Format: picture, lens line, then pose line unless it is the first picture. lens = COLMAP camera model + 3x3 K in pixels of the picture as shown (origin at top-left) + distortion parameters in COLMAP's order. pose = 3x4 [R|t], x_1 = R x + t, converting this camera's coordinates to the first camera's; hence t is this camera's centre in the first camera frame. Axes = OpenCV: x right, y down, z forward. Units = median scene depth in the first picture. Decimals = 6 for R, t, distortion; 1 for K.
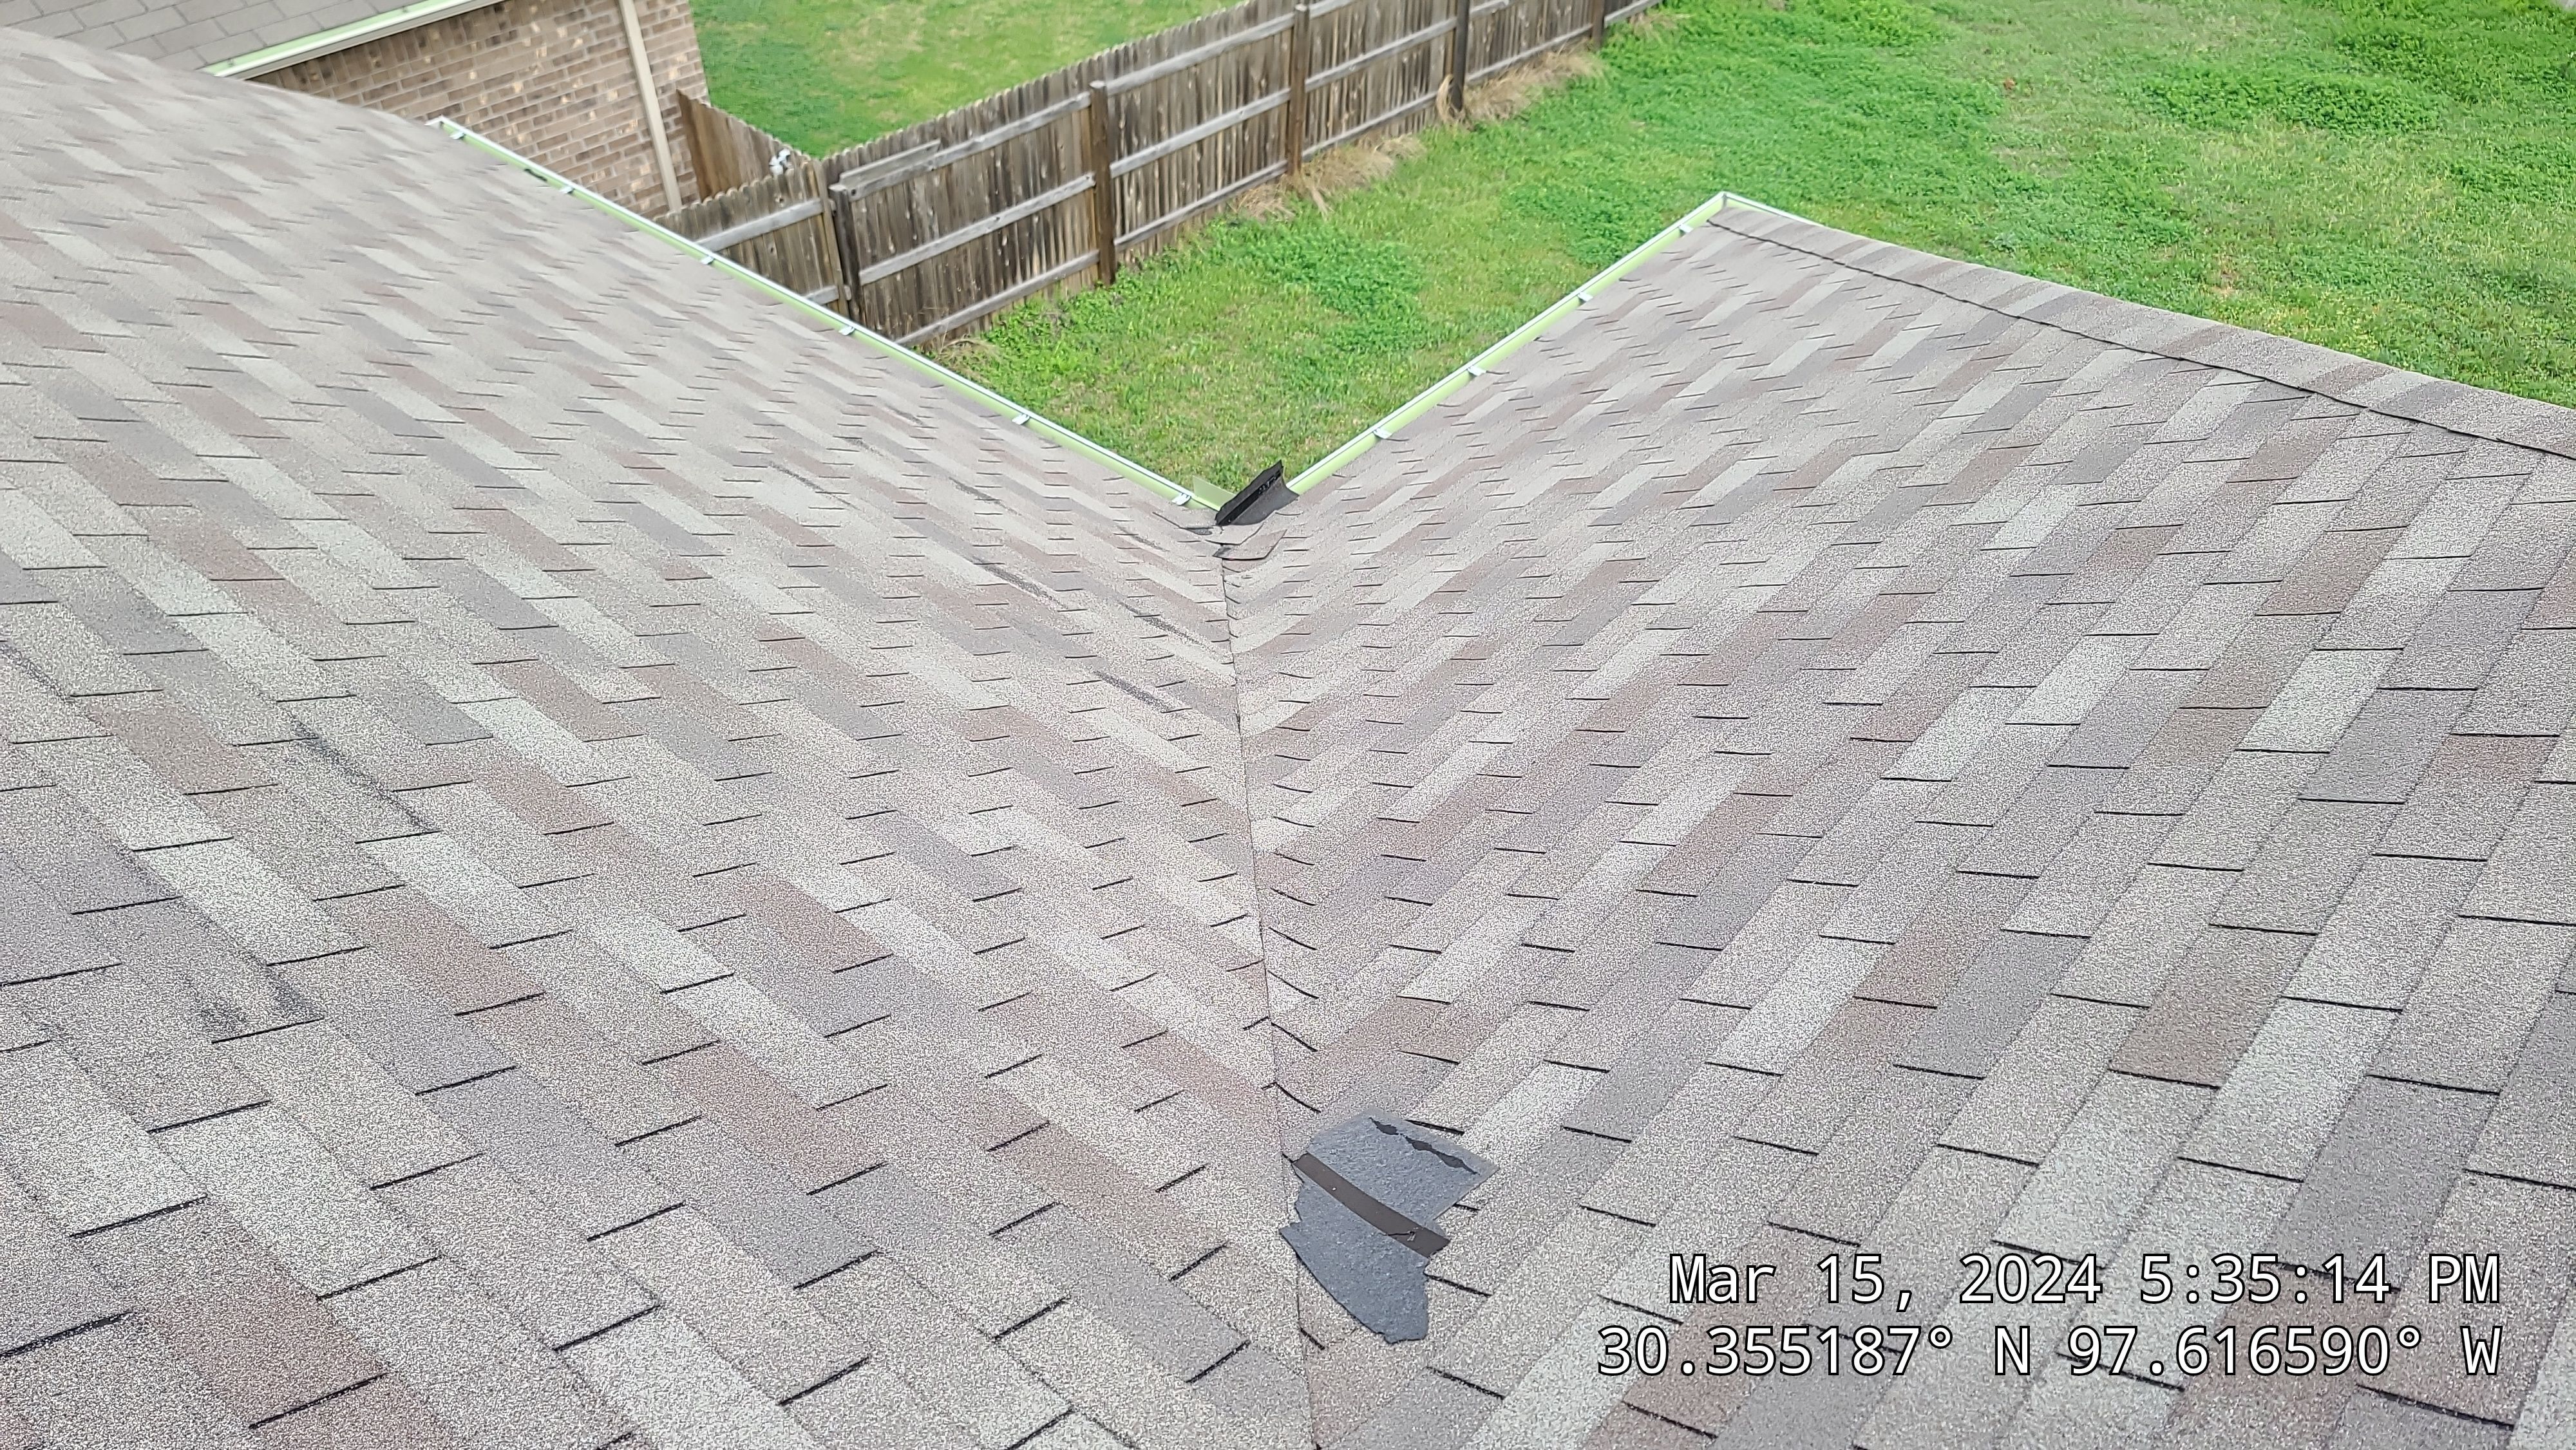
lens RADIAL K [[1868.3, 0, 1288.0], [0, 1868.3, 725.0], [0, 0, 1]] dist [0.105032, -0.129955]
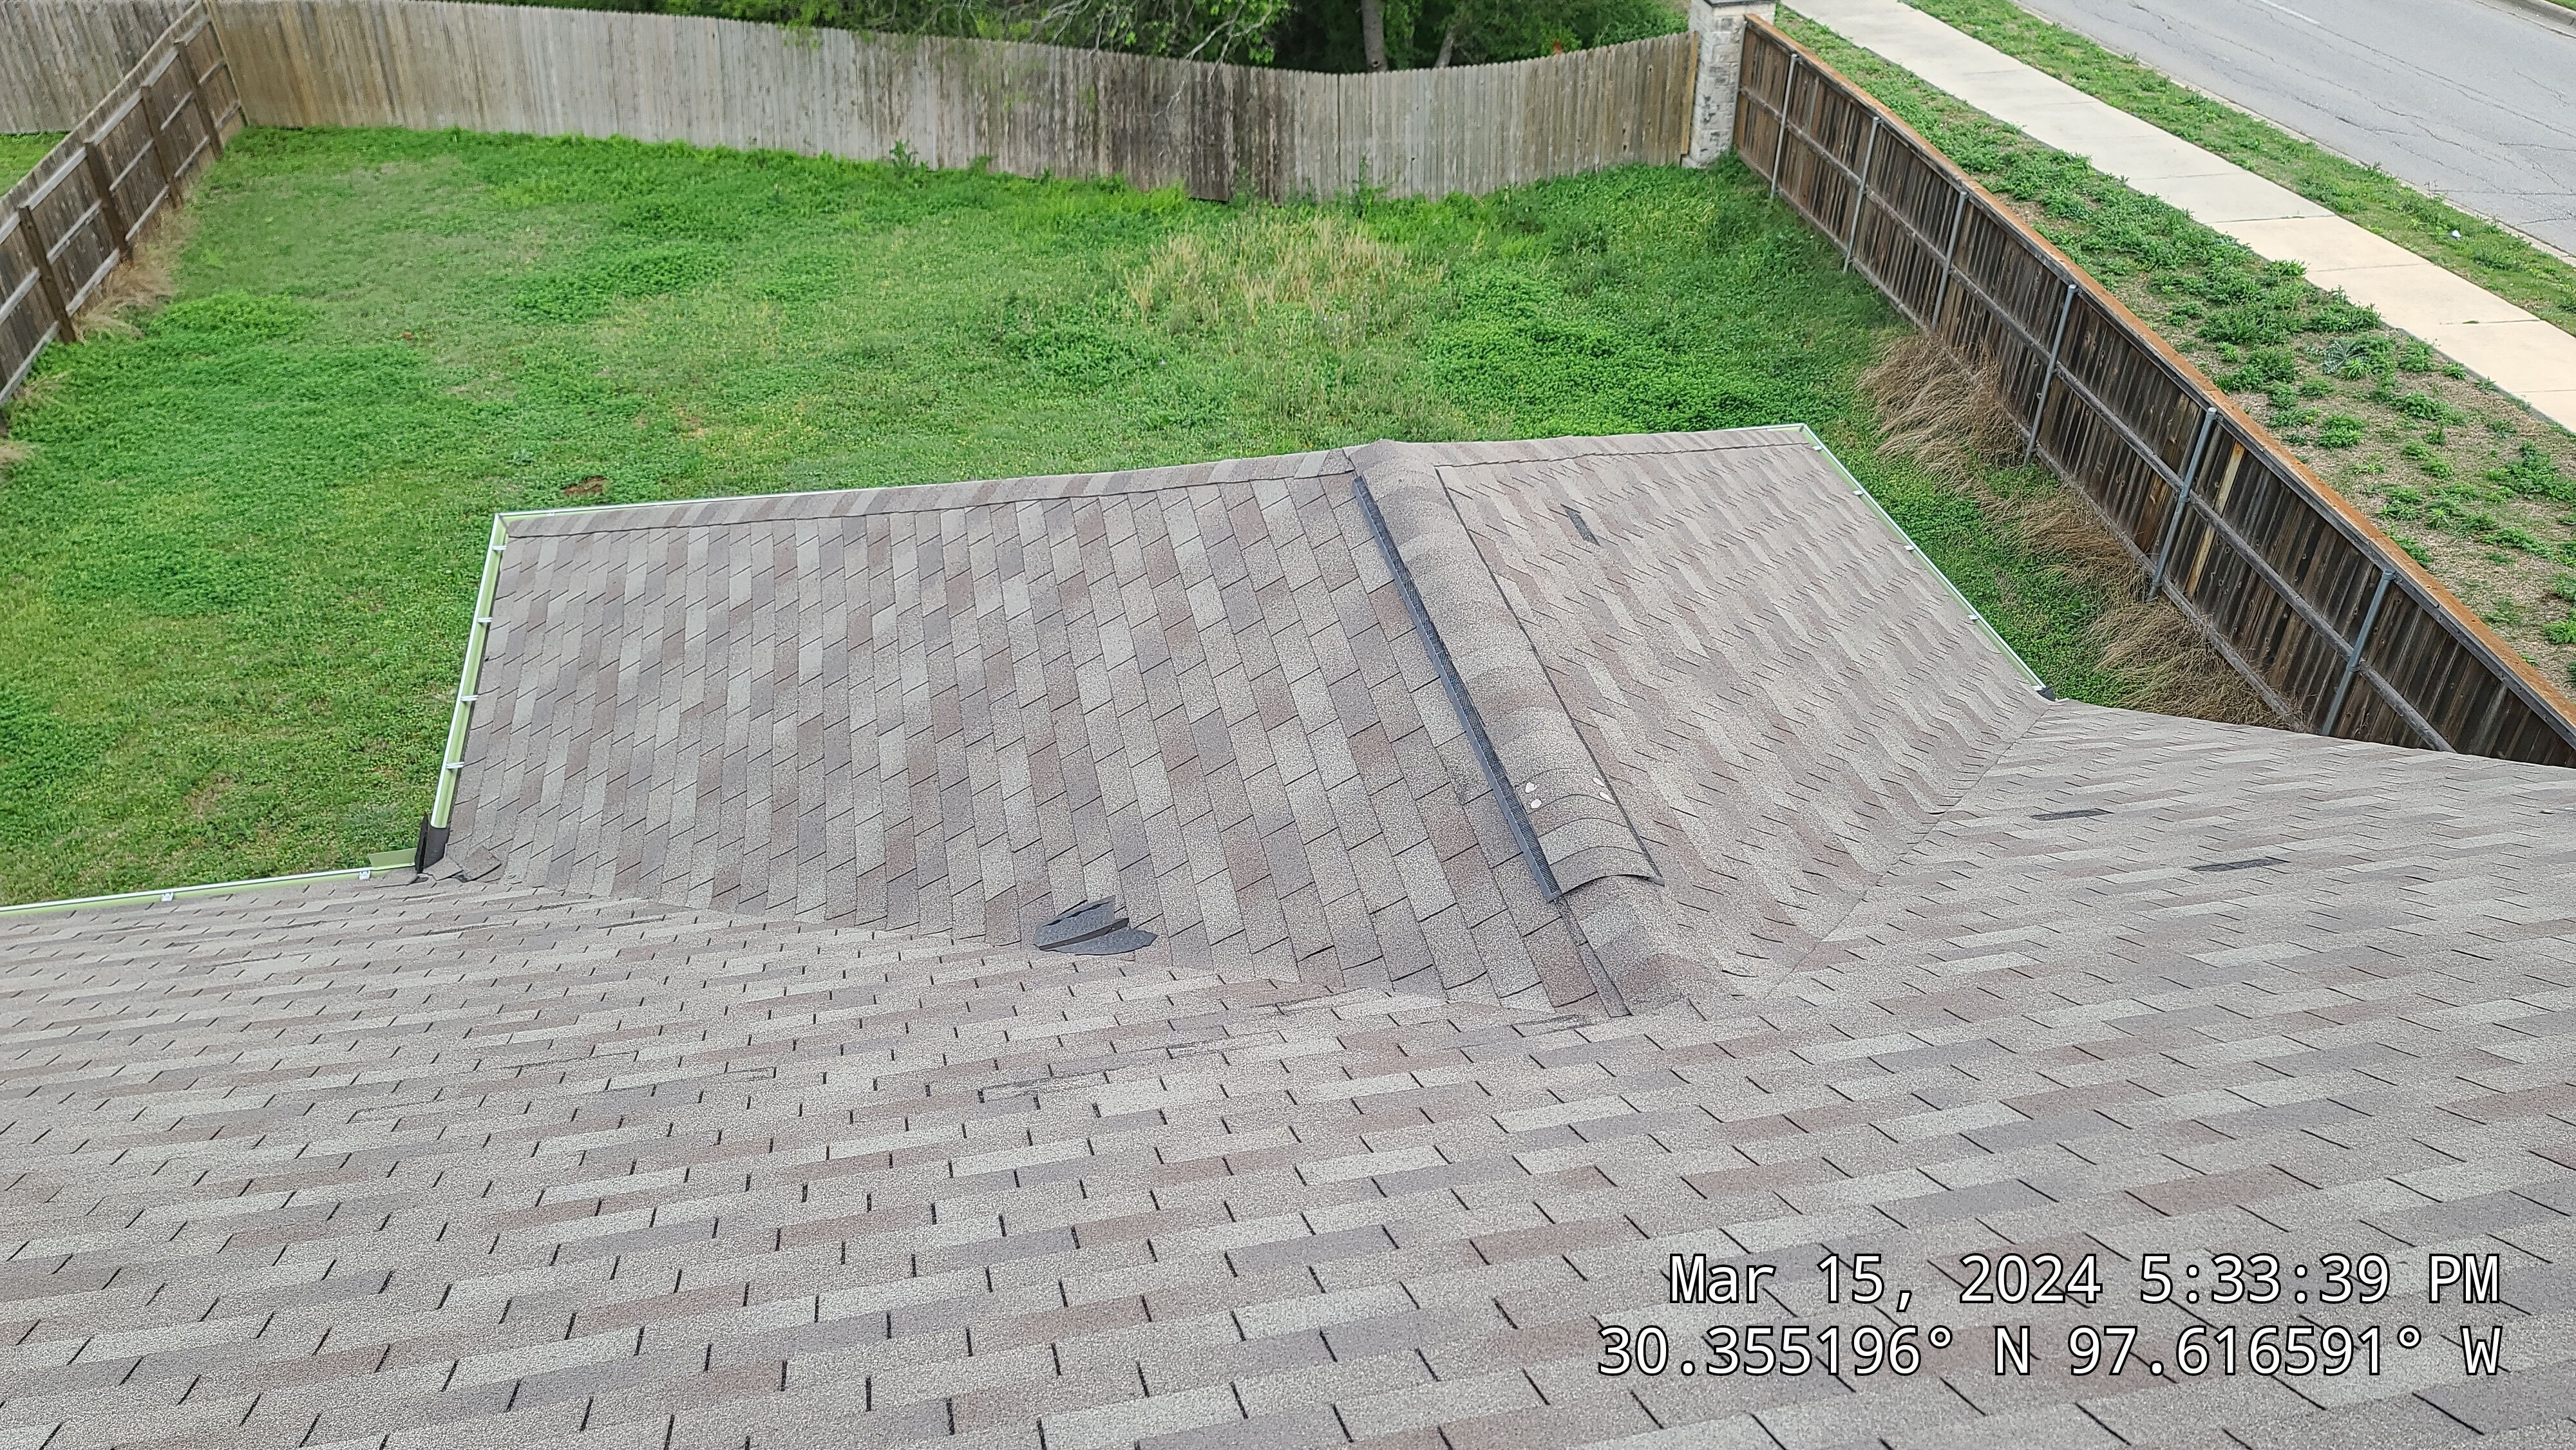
lens RADIAL K [[1905.6, 0, 1288.0], [0, 1905.6, 725.0], [0, 0, 1]] dist [0.005295, 0.003460]
pose [[0.596539, -0.459667, 0.657911, -0.219870], [0.501619, 0.853445, 0.141456, -0.033603], [-0.626514, 0.245637, 0.739691, -0.180691]]
